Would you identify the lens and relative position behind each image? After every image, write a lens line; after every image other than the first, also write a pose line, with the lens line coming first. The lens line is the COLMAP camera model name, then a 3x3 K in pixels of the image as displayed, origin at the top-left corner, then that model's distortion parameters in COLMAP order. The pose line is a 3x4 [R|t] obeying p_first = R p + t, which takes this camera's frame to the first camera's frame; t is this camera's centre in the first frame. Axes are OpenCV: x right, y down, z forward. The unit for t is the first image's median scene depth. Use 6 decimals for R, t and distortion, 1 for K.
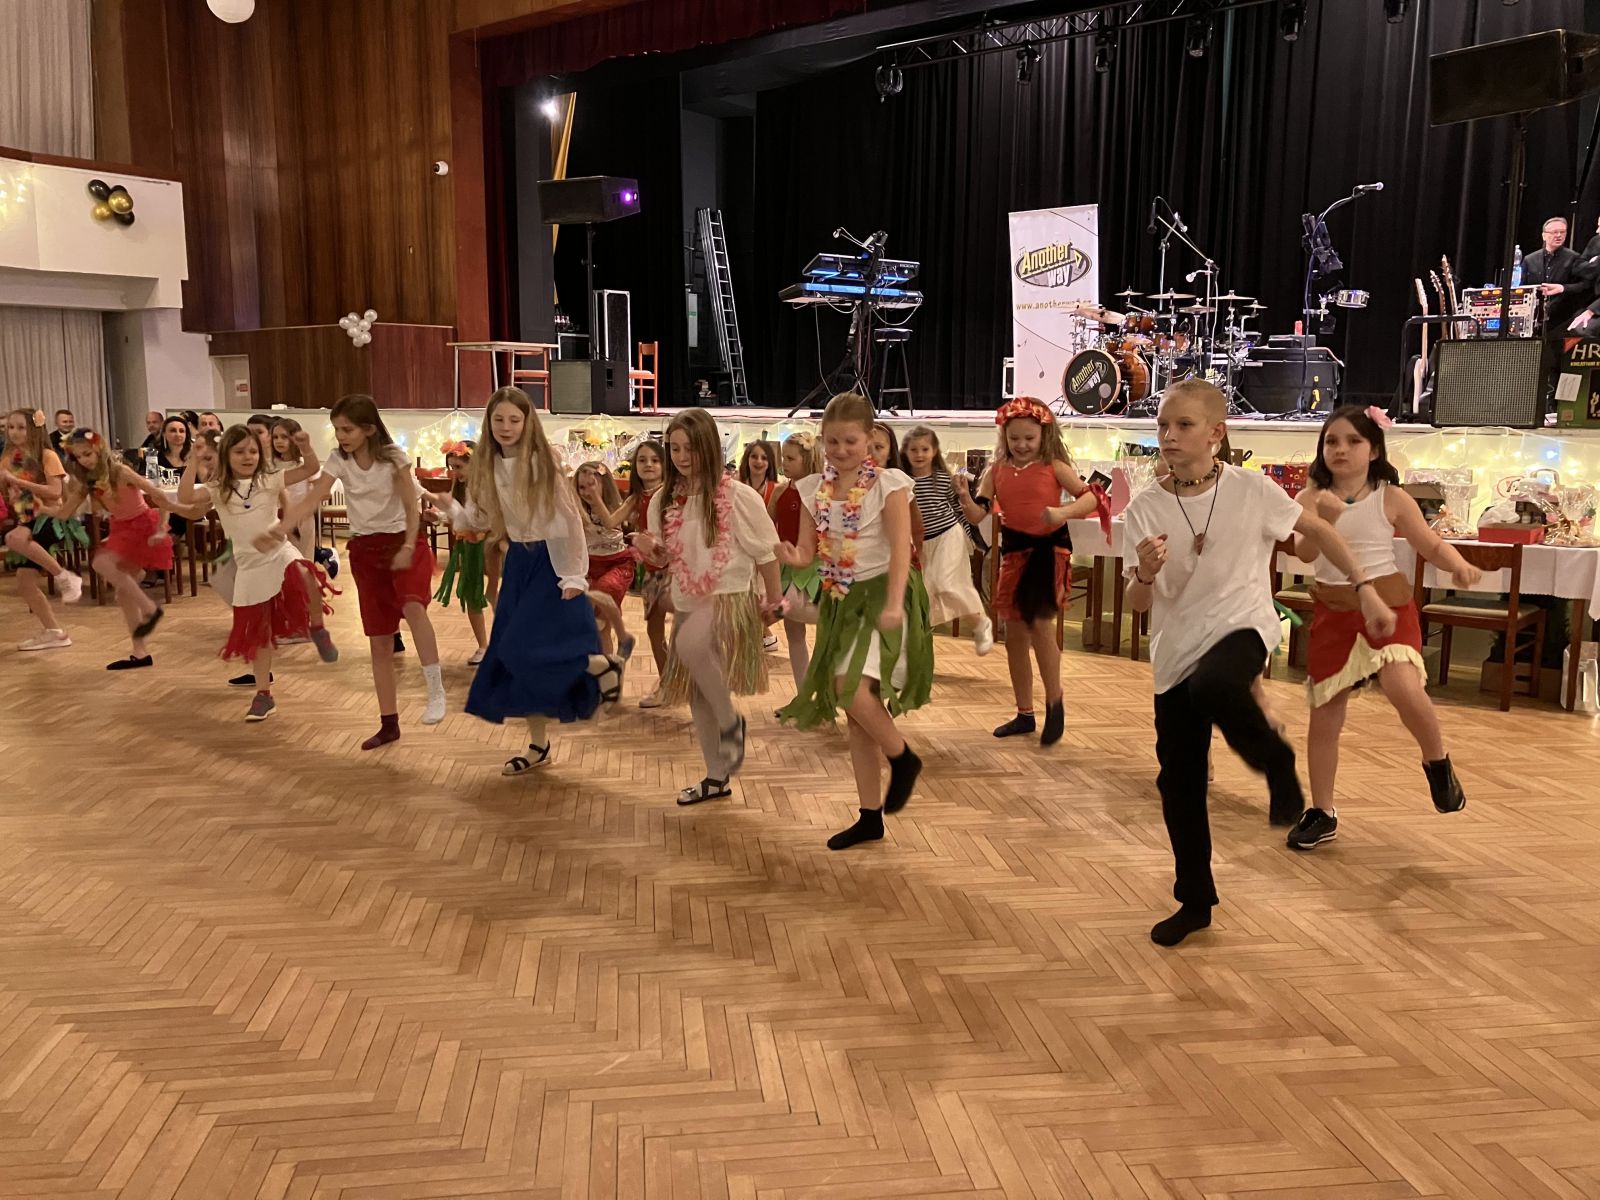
lens RADIAL K [[1314.5, 0, 800.0], [0, 1314.5, 600.0], [0, 0, 1]] dist [0.024898, -0.021102]
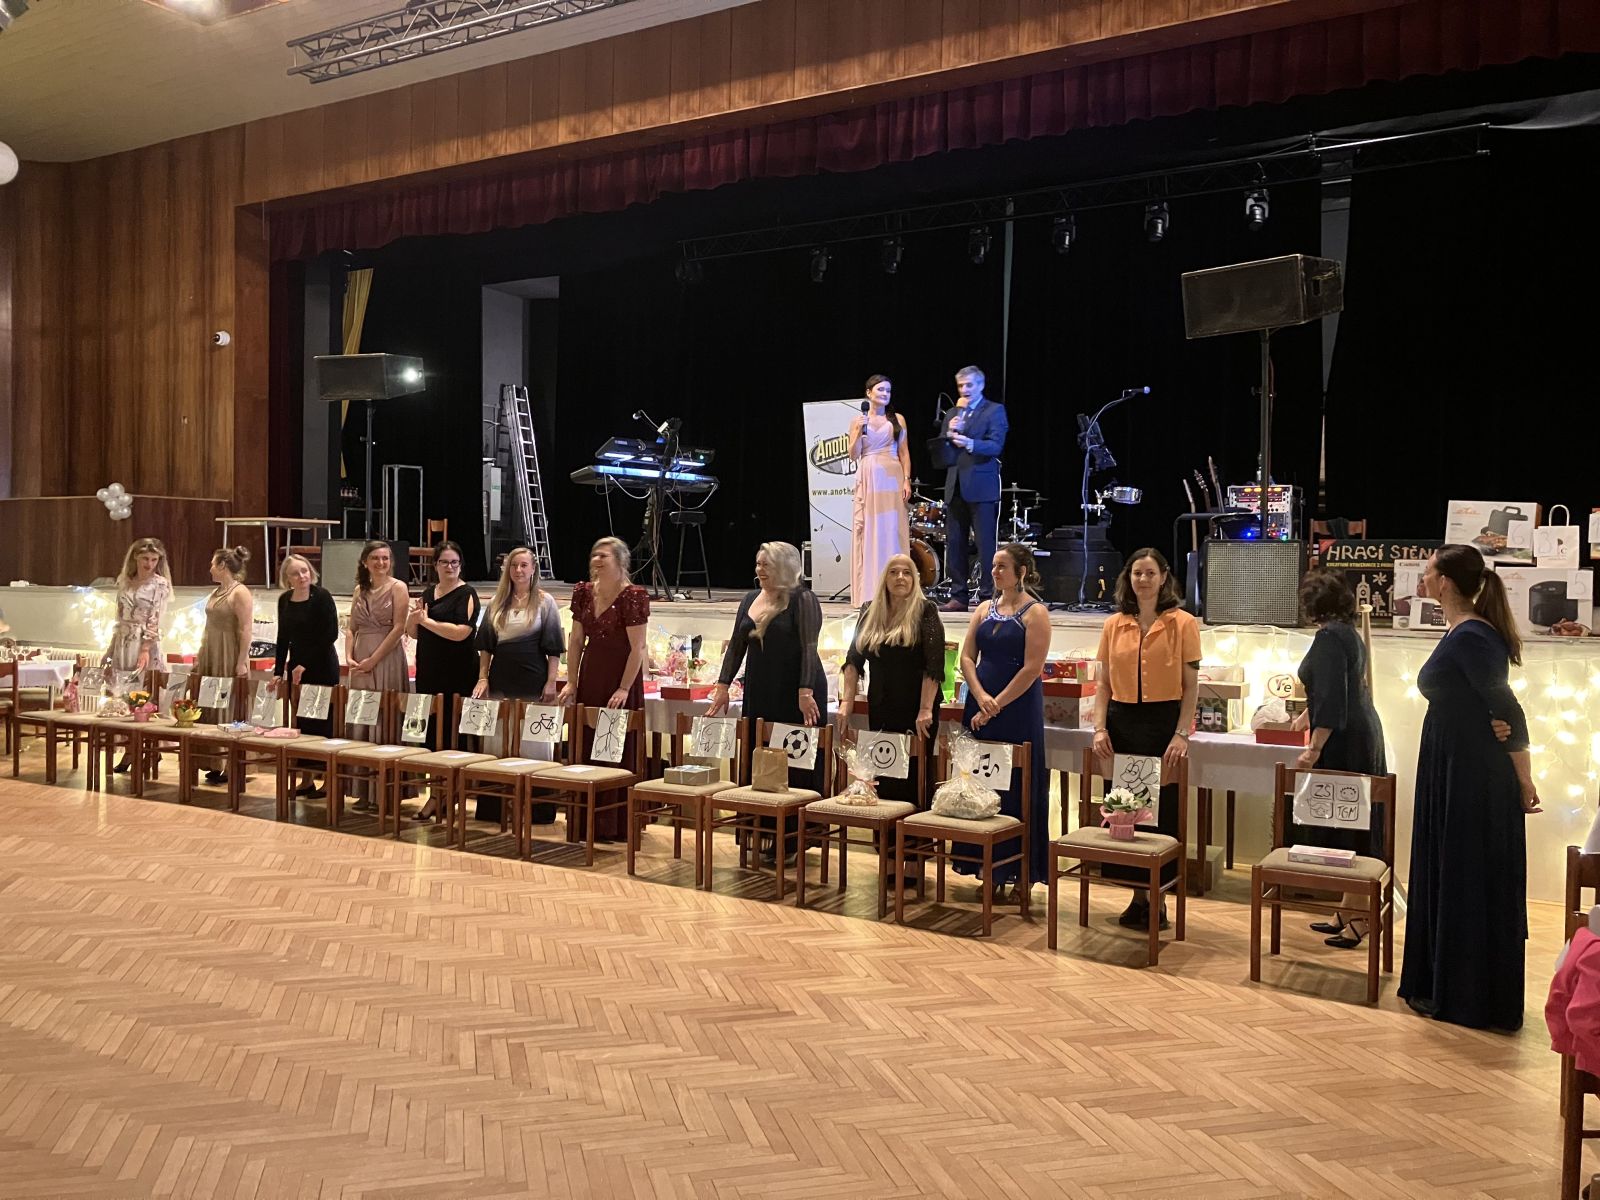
lens RADIAL K [[1313.3, 0, 804.8], [0, 1313.3, 579.1], [0, 0, 1]] dist [0.087826, -0.201341]
pose [[0.989671, 0.010090, 0.143003, 0.016272], [0.010633, 0.989606, -0.143410, -0.013300], [-0.142963, 0.143450, 0.979277, 0.023527]]
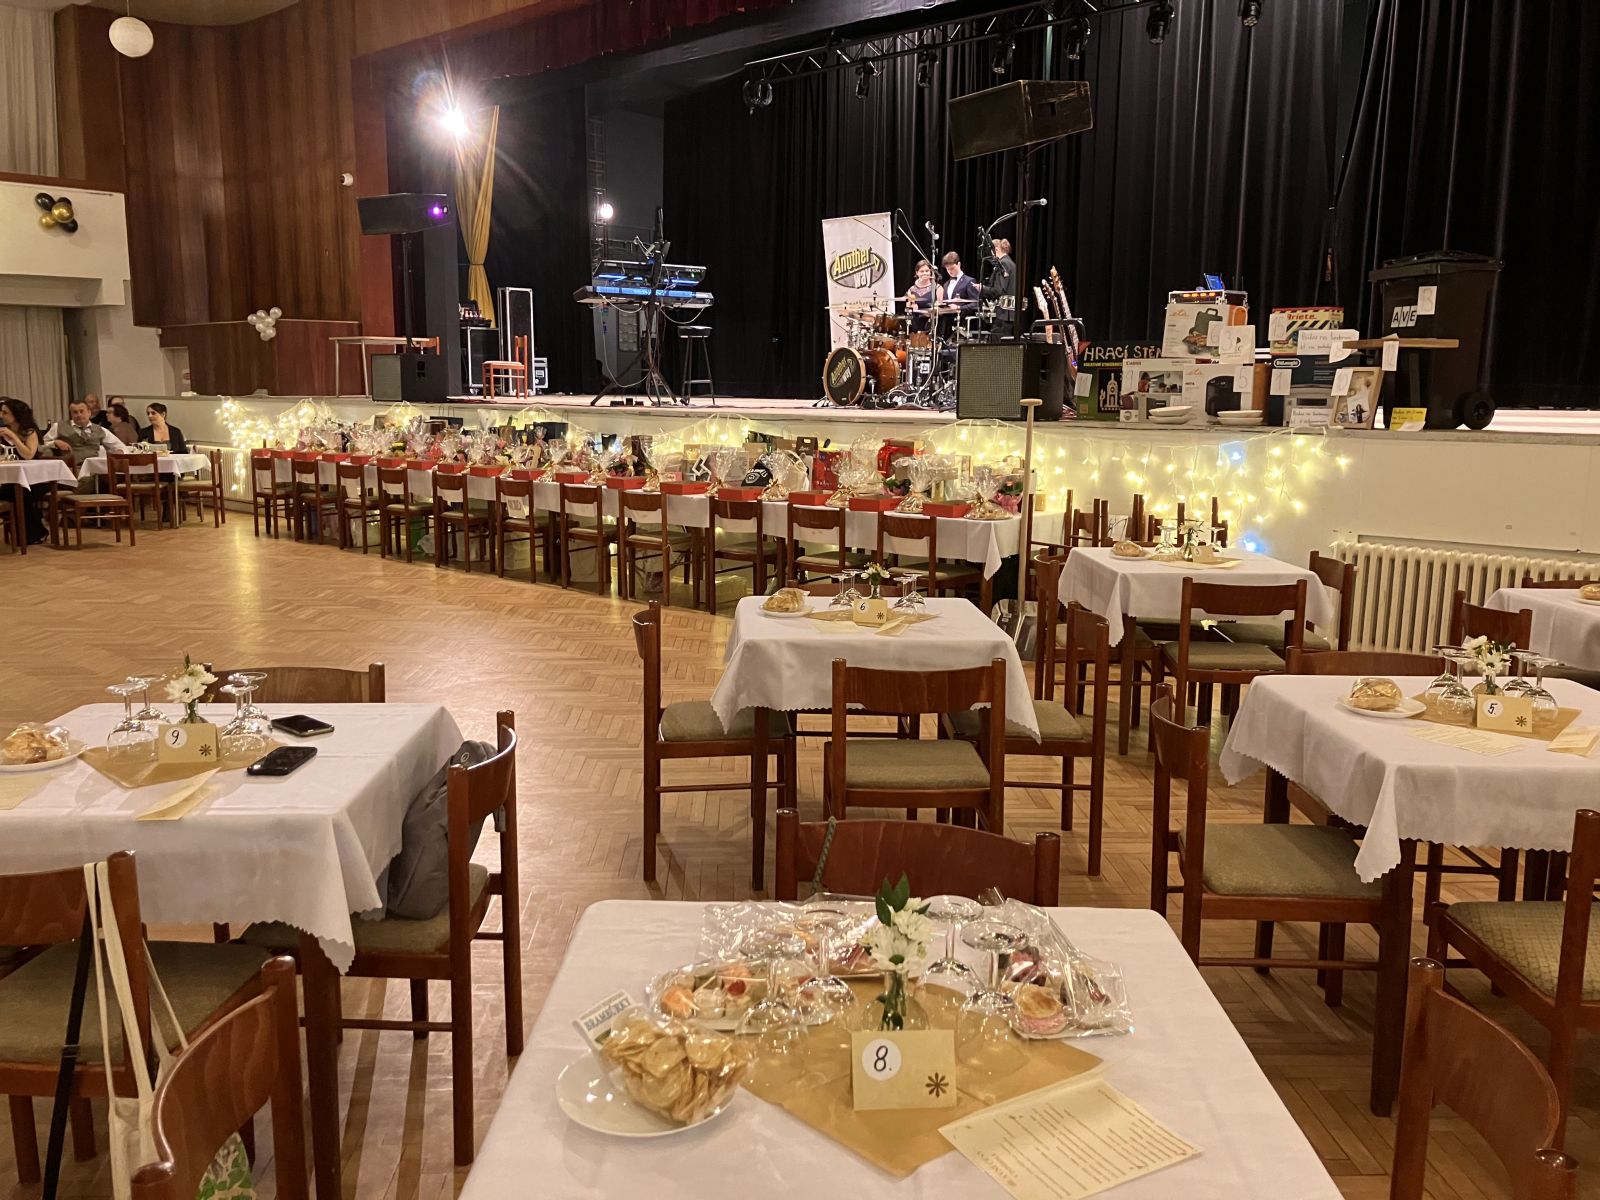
lens RADIAL K [[1314.5, 0, 800.0], [0, 1314.5, 600.0], [0, 0, 1]] dist [0.024898, -0.021102]
pose [[0.996629, 0.017804, -0.080091, 0.260539], [-0.017063, 0.999805, 0.009925, 0.012395], [0.080252, -0.008525, 0.996738, -0.104234]]
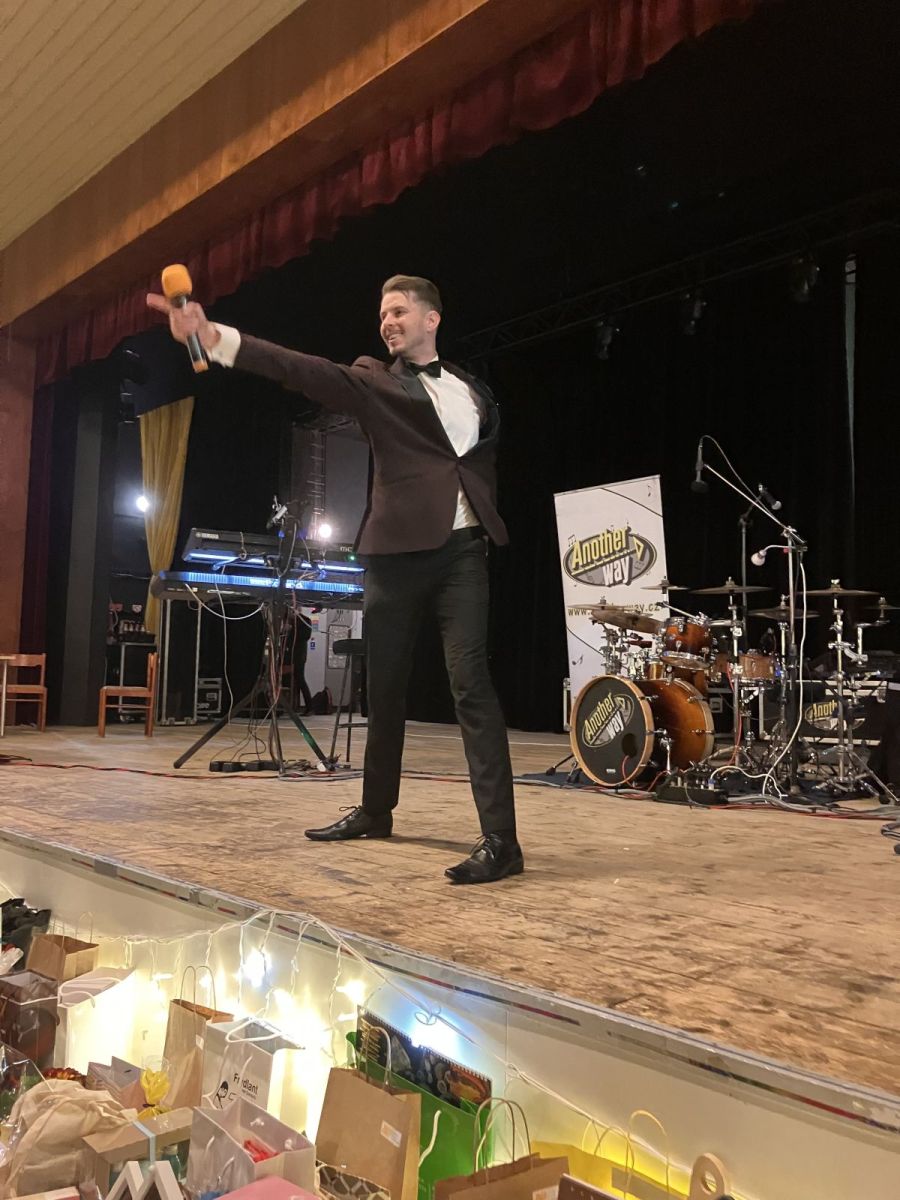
lens RADIAL K [[981.5, 0, 455.5], [0, 981.5, 588.5], [0, 0, 1]] dist [0.055833, -0.093084]
pose [[0.990329, 0.001021, -0.138735, 0.201672], [-0.035914, 0.967774, -0.249246, -0.106744], [0.134010, 0.251818, 0.958451, 0.512593]]
